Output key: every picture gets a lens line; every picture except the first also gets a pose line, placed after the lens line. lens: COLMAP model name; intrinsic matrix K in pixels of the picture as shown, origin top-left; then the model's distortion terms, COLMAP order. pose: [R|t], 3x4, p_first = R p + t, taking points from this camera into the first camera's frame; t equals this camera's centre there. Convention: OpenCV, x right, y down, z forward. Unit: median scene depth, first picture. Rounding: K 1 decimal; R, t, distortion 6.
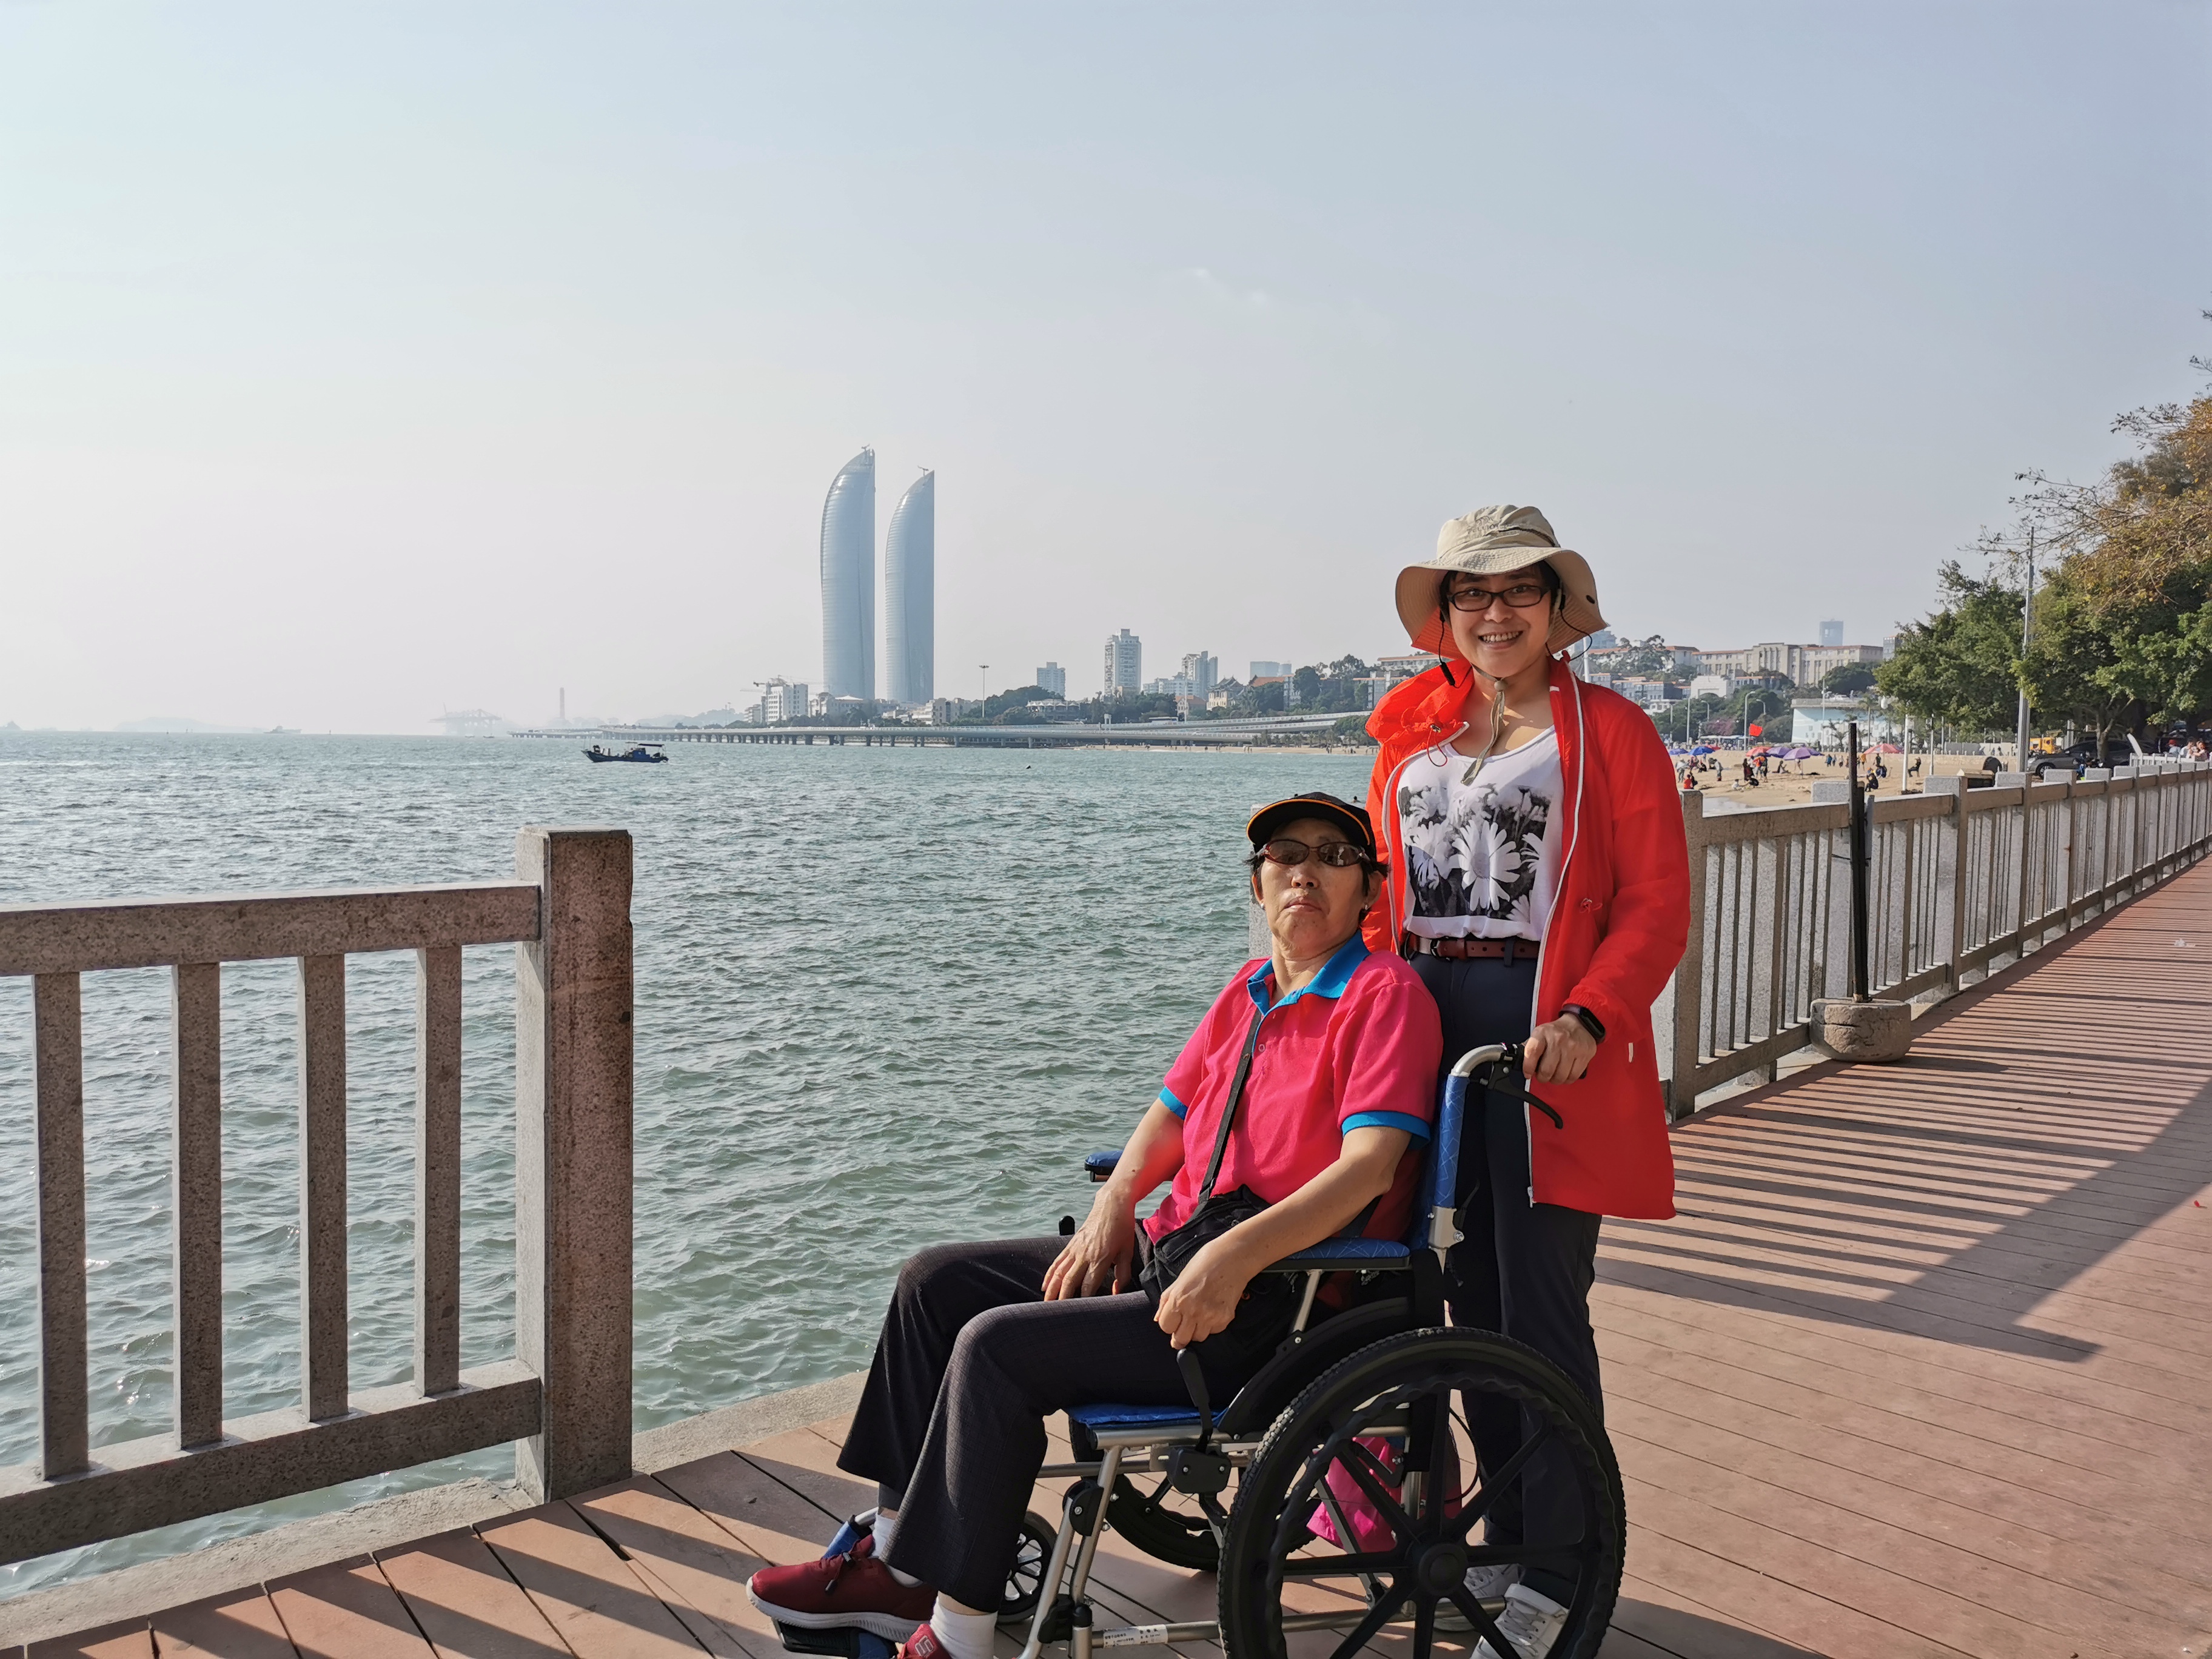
lens RADIAL K [[1695.7, 0, 1106.0], [0, 1695.7, 829.5], [0, 0, 1]] dist [0.061333, -0.075509]
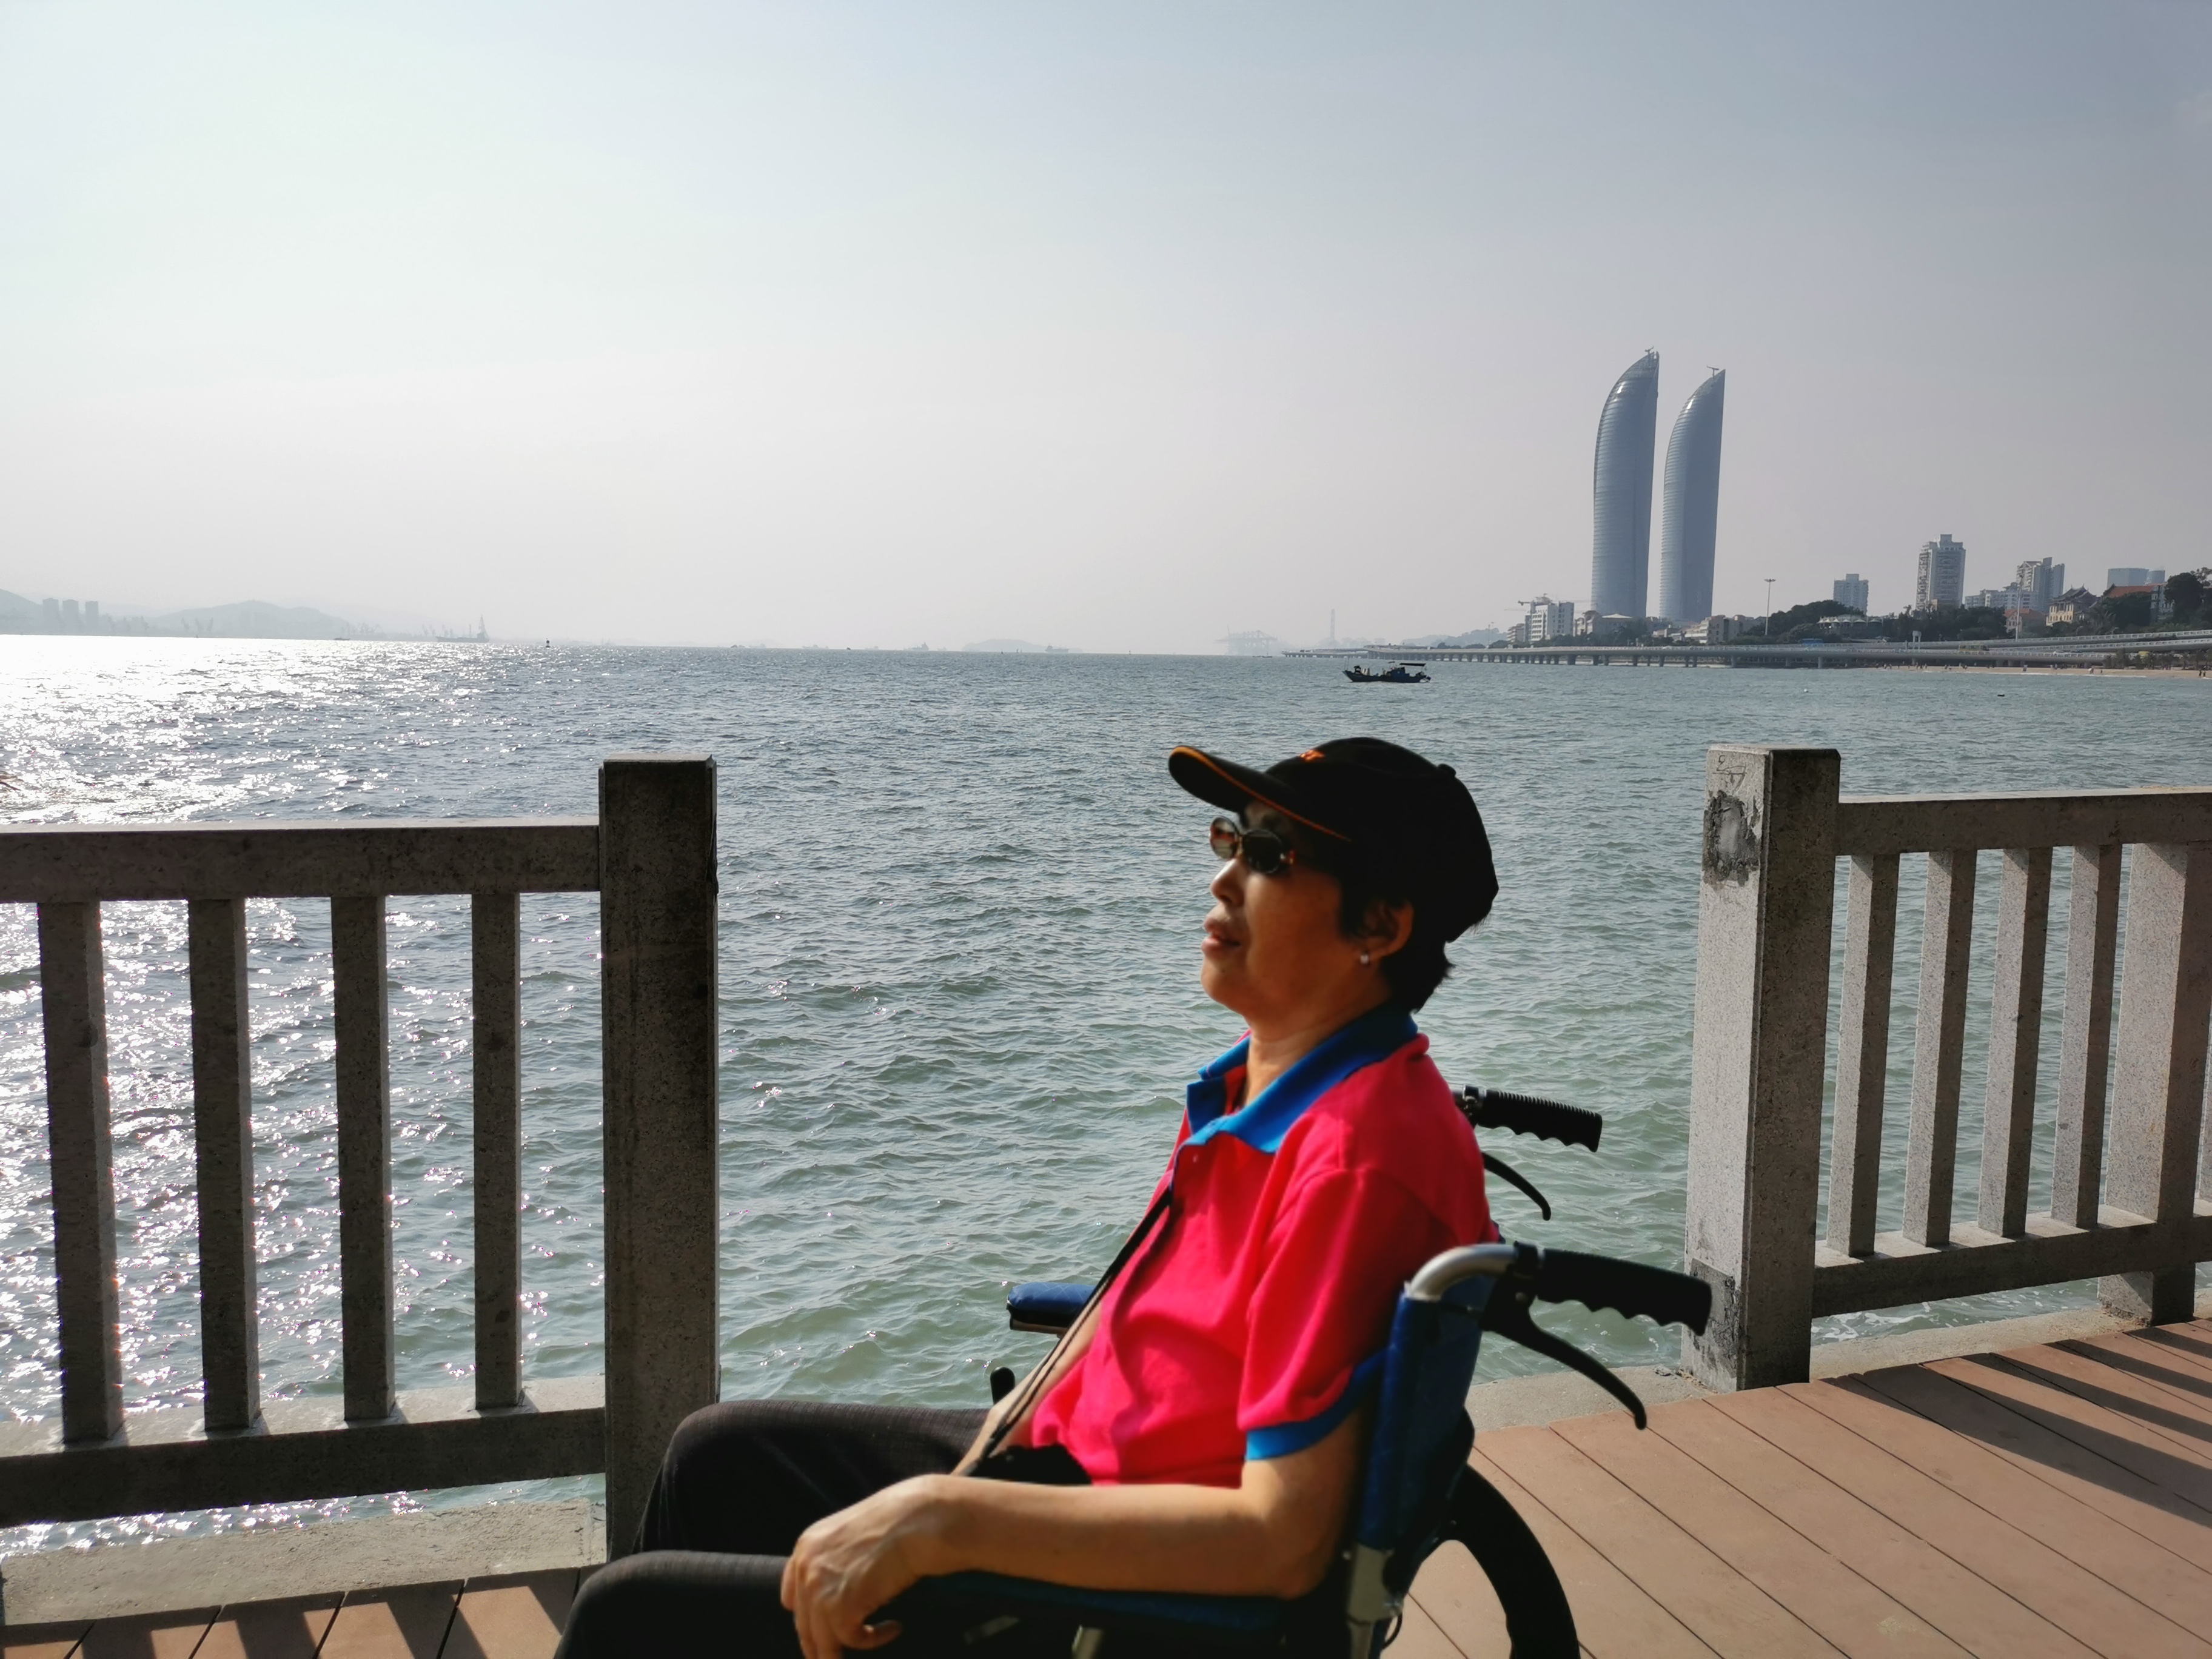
lens RADIAL K [[1695.7, 0, 1106.0], [0, 1695.7, 829.5], [0, 0, 1]] dist [0.061333, -0.075509]
pose [[0.905186, 0.046169, -0.422502, 0.246451], [-0.026360, 0.998267, 0.052612, -0.015828], [0.424198, -0.036486, 0.904834, 0.367695]]
